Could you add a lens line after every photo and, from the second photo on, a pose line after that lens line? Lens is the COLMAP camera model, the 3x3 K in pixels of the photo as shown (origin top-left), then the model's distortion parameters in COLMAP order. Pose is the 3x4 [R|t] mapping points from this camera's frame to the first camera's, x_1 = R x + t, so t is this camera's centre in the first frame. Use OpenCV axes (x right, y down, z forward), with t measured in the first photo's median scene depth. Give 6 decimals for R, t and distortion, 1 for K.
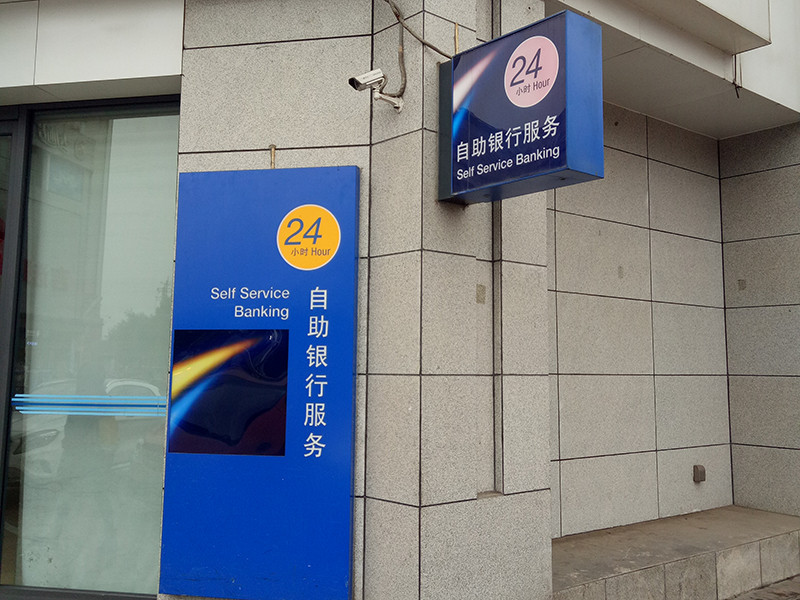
lens RADIAL K [[592.9, 0, 401.1], [0, 592.9, 312.9], [0, 0, 1]] dist [0.110257, -0.184339]
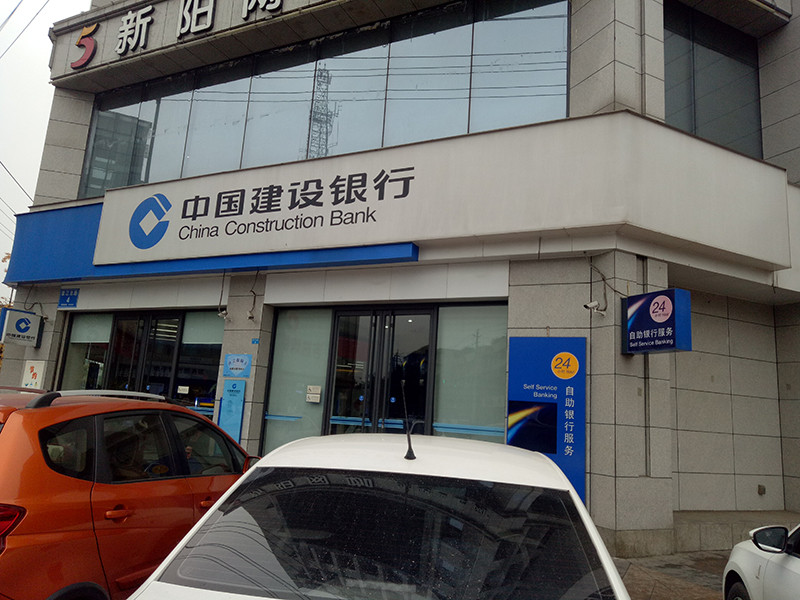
lens RADIAL K [[554.1, 0, 399.6], [0, 554.1, 313.3], [0, 0, 1]] dist [0.002901, -0.000453]
pose [[0.972211, 0.014967, -0.233626, -0.290779], [-0.038830, 0.994441, -0.097879, -0.092116], [0.230863, 0.104230, 0.967387, -1.423170]]
